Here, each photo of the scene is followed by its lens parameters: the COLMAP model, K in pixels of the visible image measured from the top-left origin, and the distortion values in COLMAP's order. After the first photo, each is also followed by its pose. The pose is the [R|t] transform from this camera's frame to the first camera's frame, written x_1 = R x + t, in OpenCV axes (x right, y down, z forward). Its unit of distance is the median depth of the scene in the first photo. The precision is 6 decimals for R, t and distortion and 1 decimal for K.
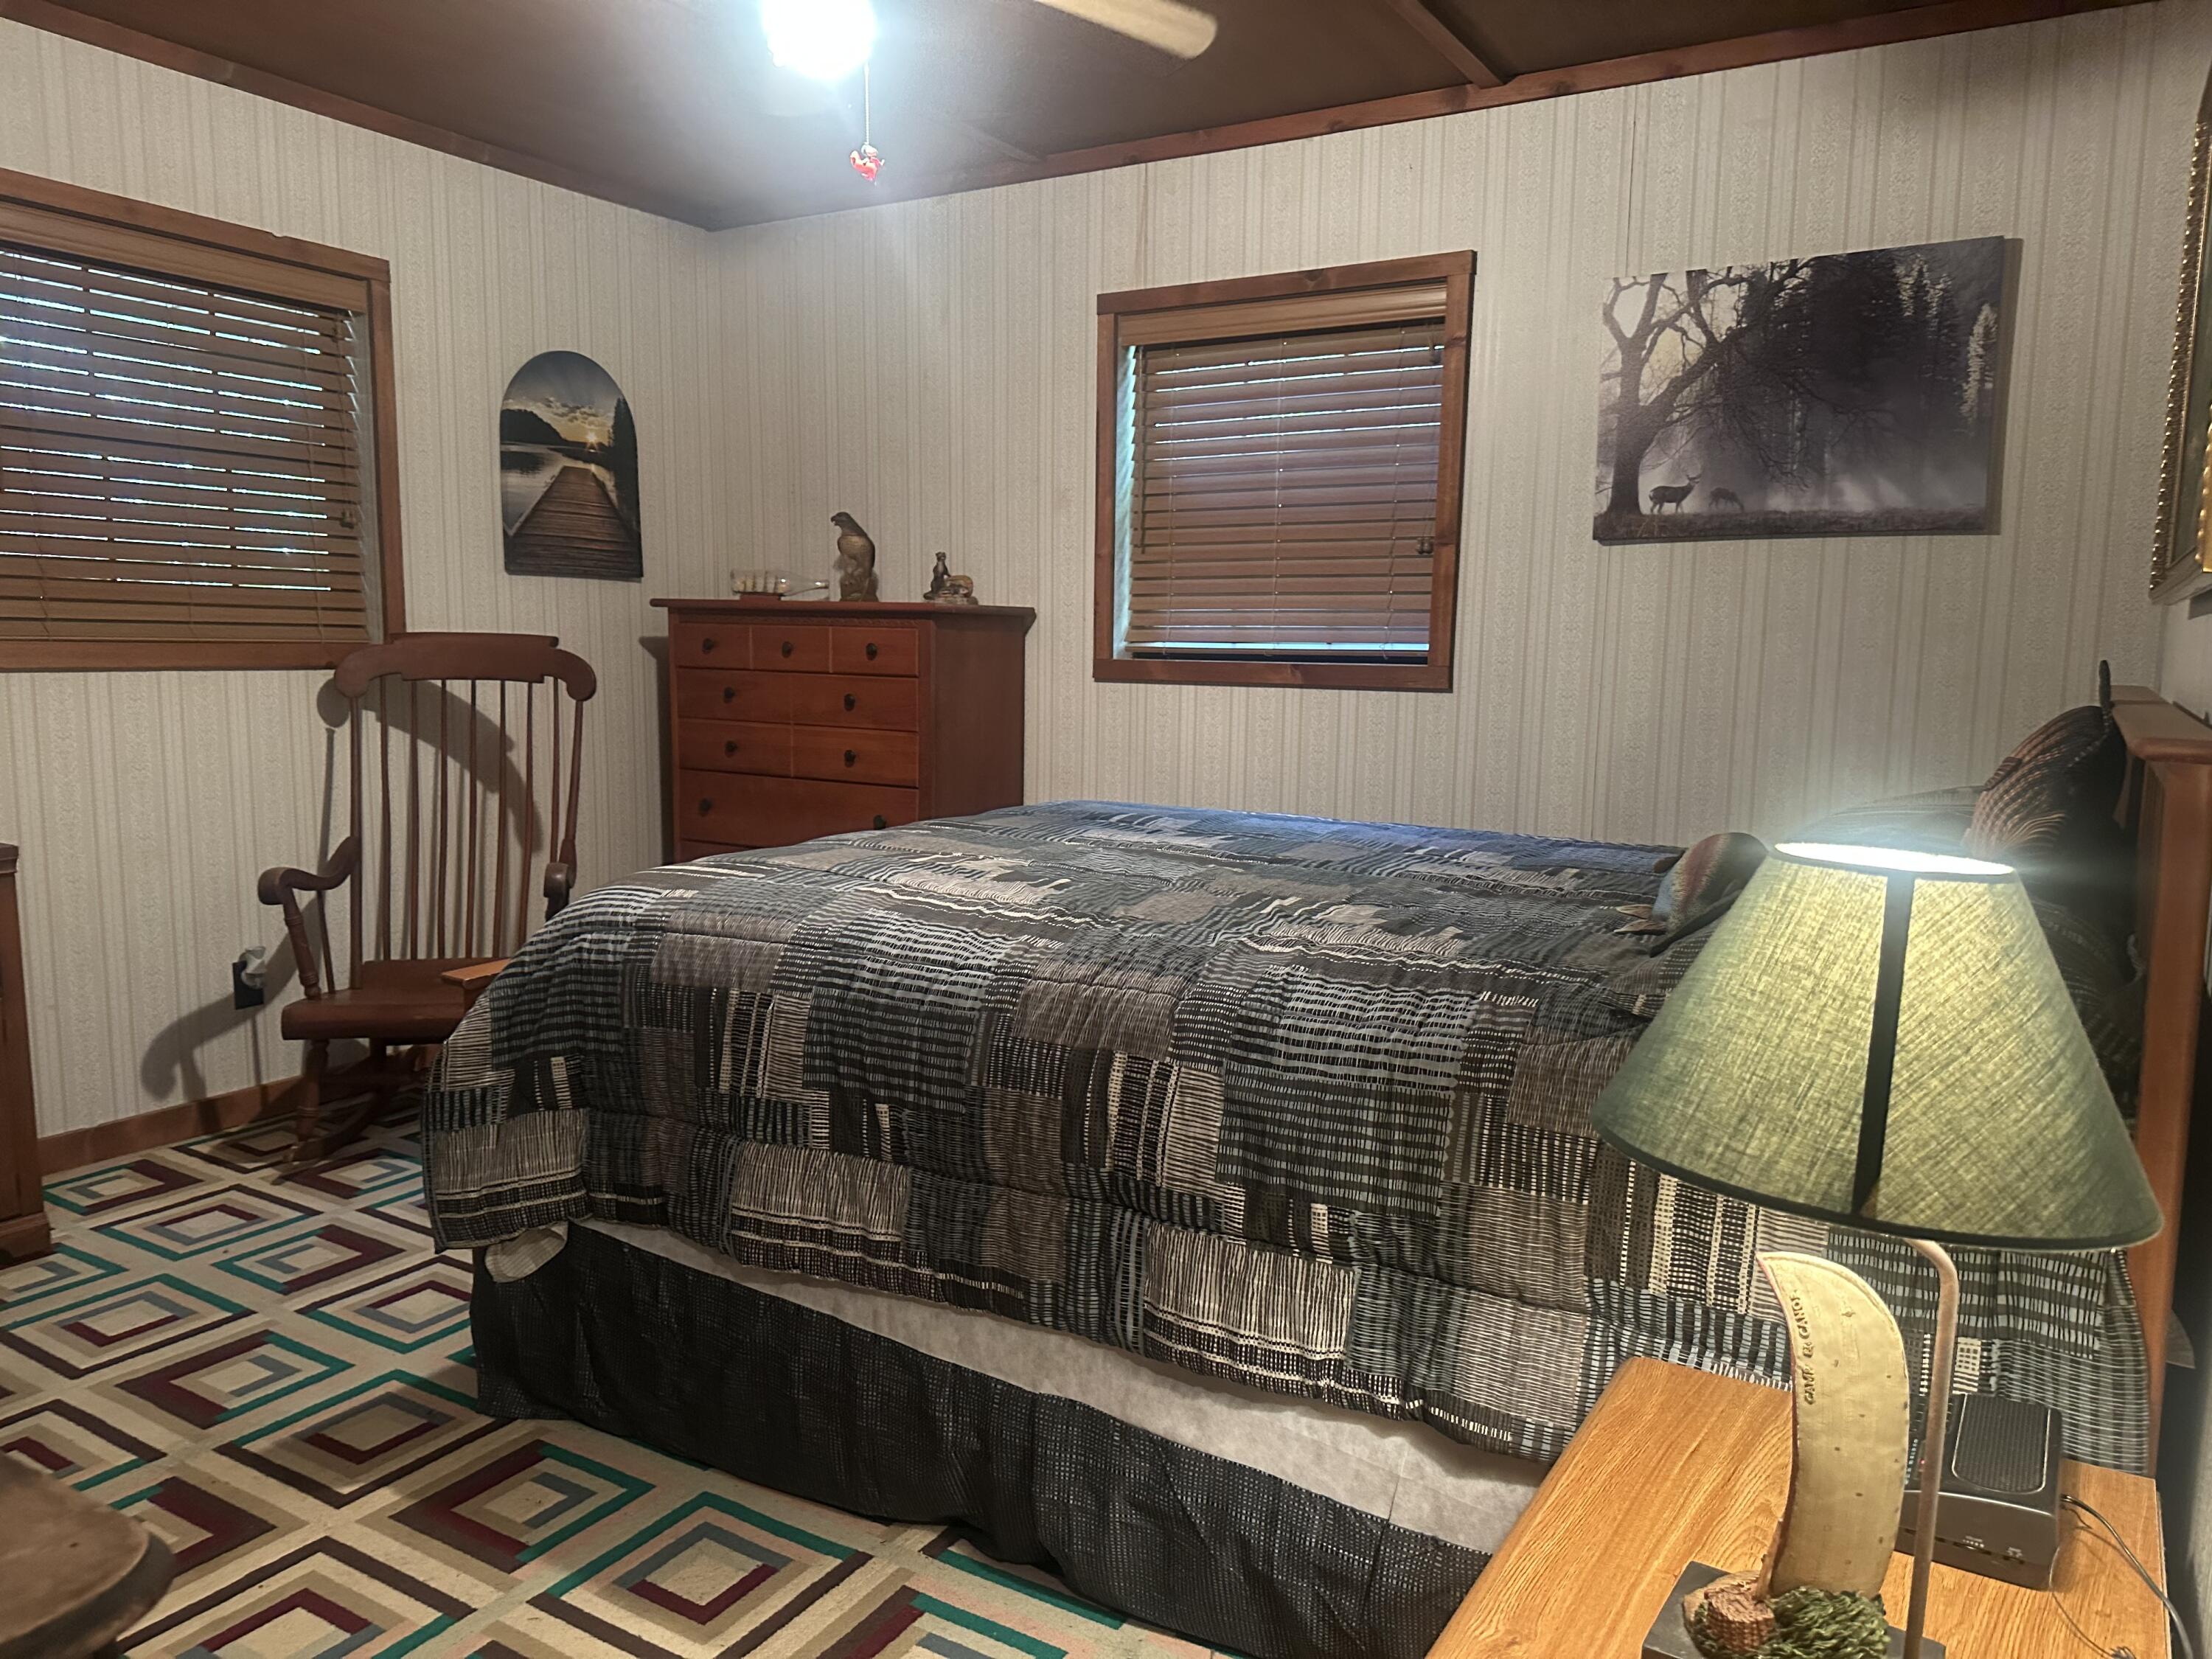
lens RADIAL K [[1540.6, 0, 1126.5], [0, 1540.6, 830.0], [0, 0, 1]] dist [0.089971, -0.116205]
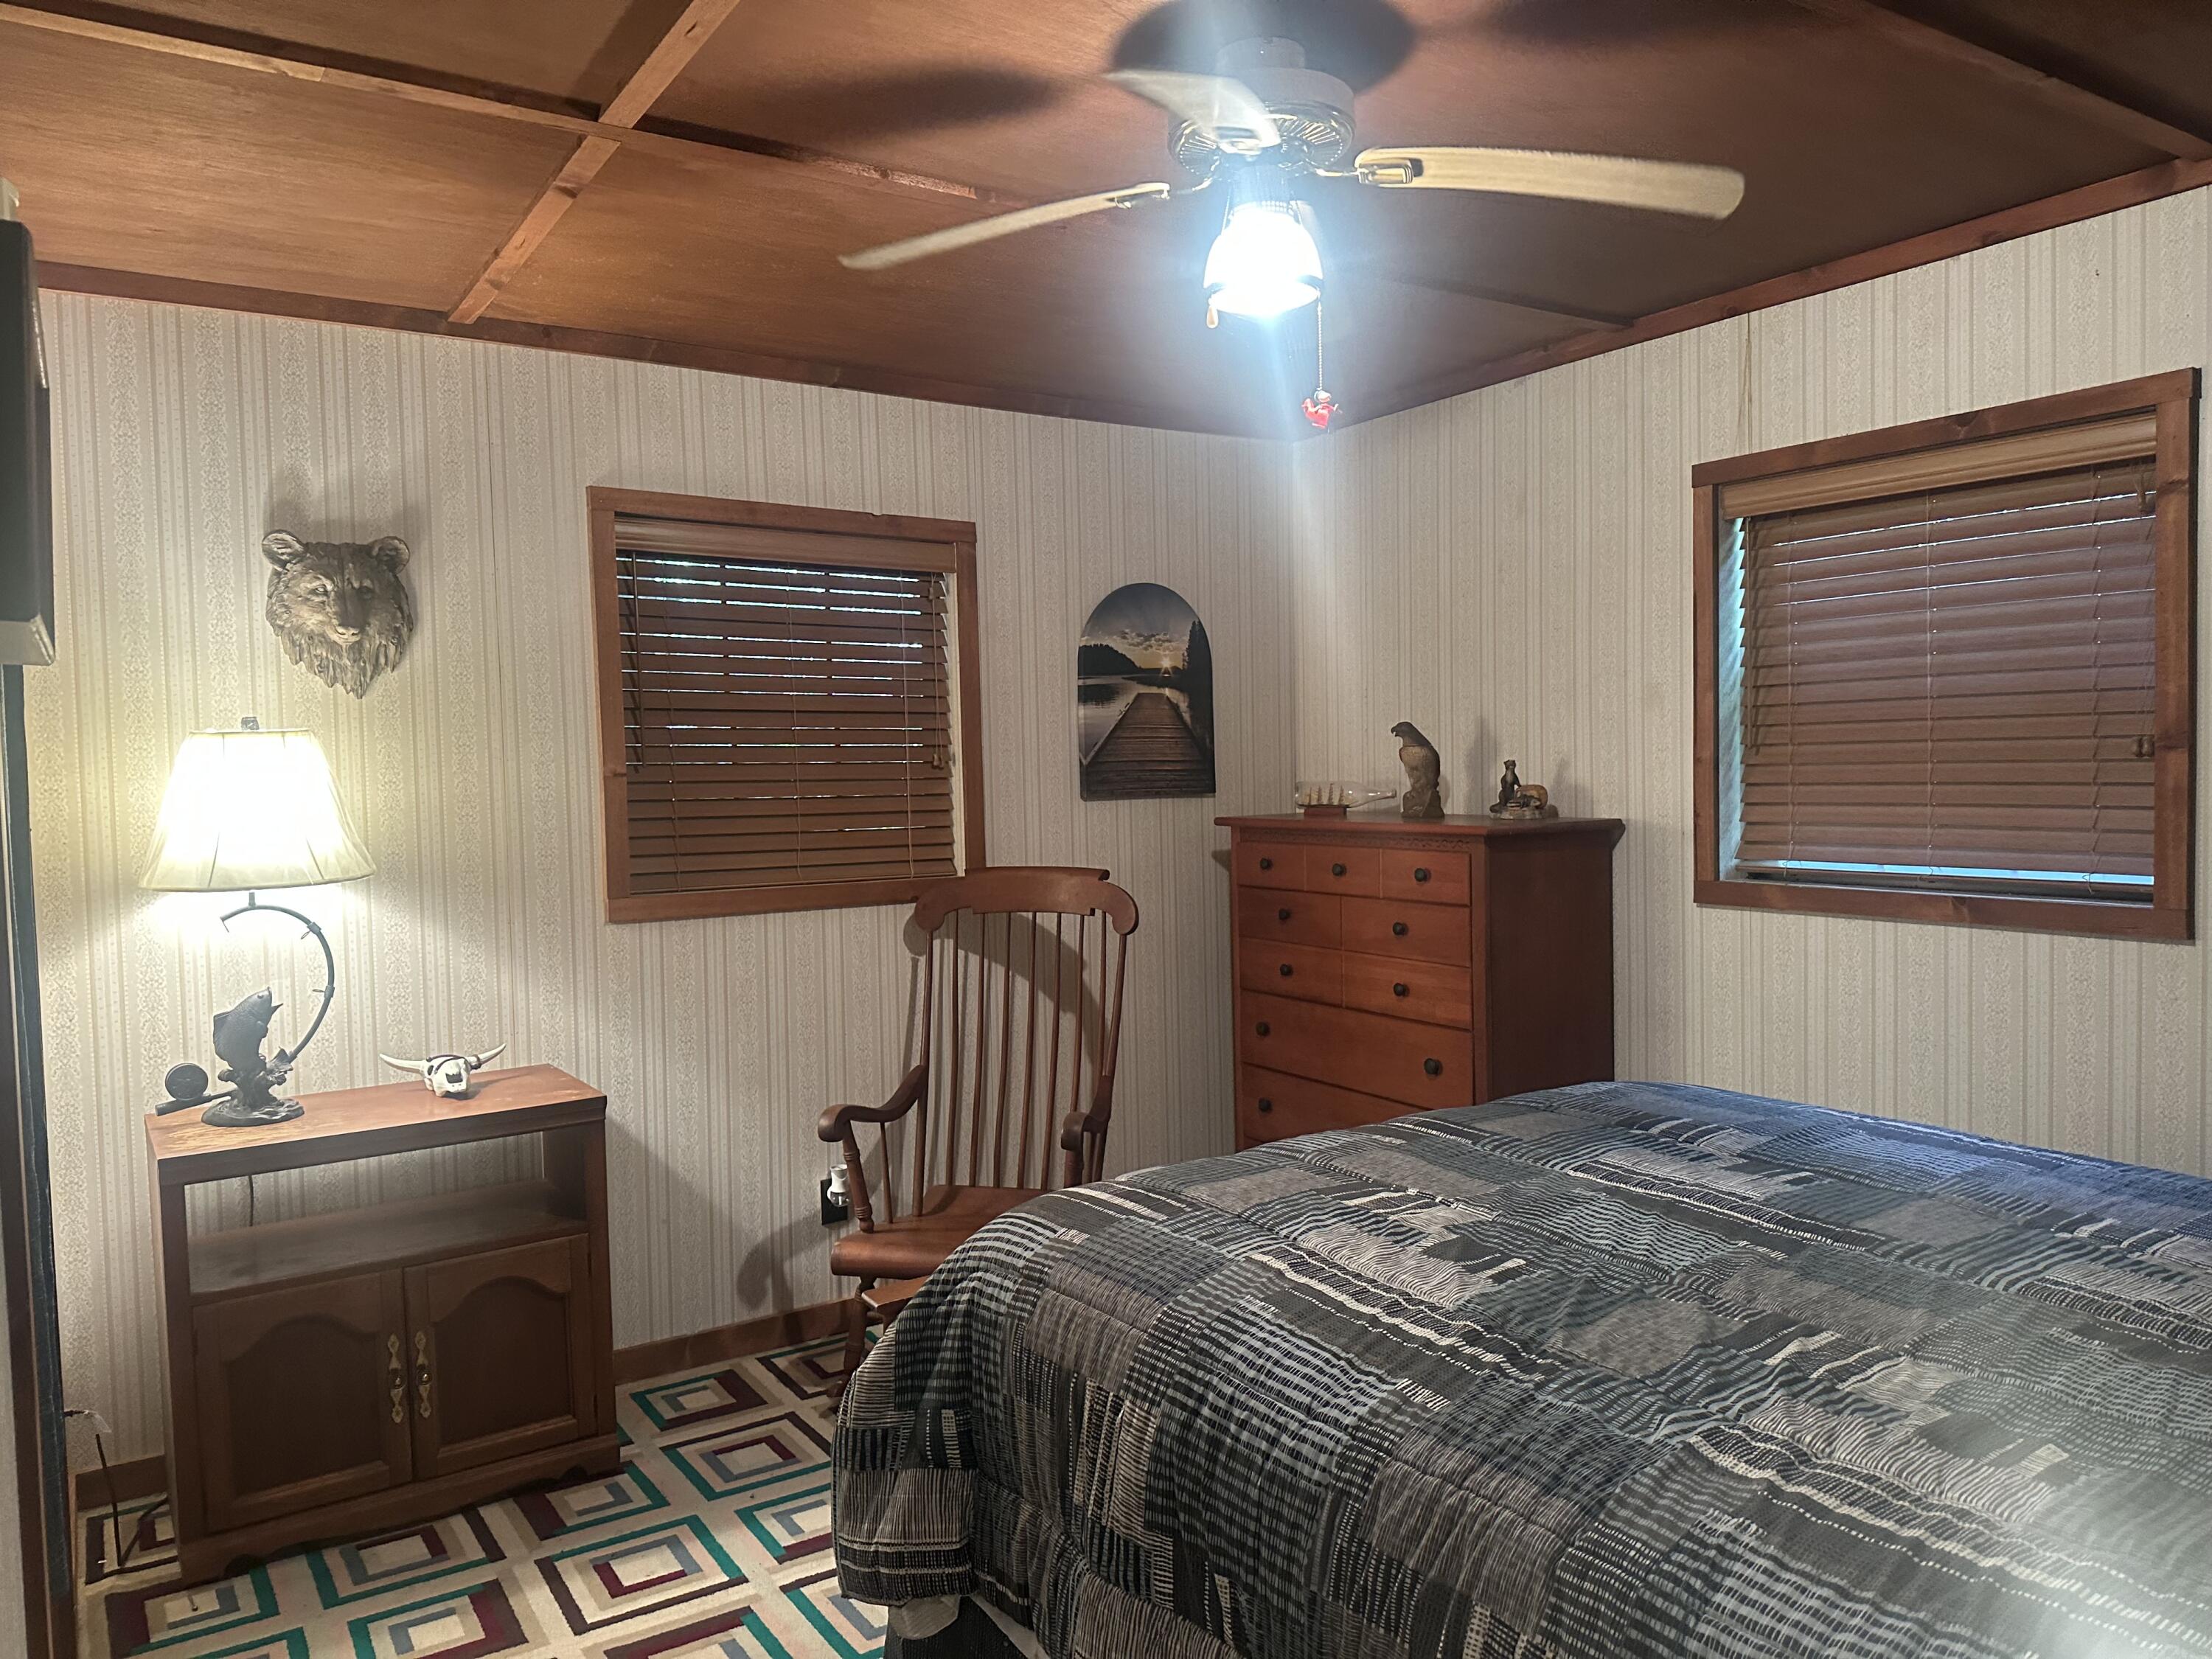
lens RADIAL K [[1540.6, 0, 1126.0], [0, 1540.6, 814.4], [0, 0, 1]] dist [0.089971, -0.116205]
pose [[0.898580, -0.014868, -0.438558, 0.086652], [-0.024001, 0.996264, -0.082953, -0.080827], [0.438153, 0.085066, 0.894866, 0.114591]]
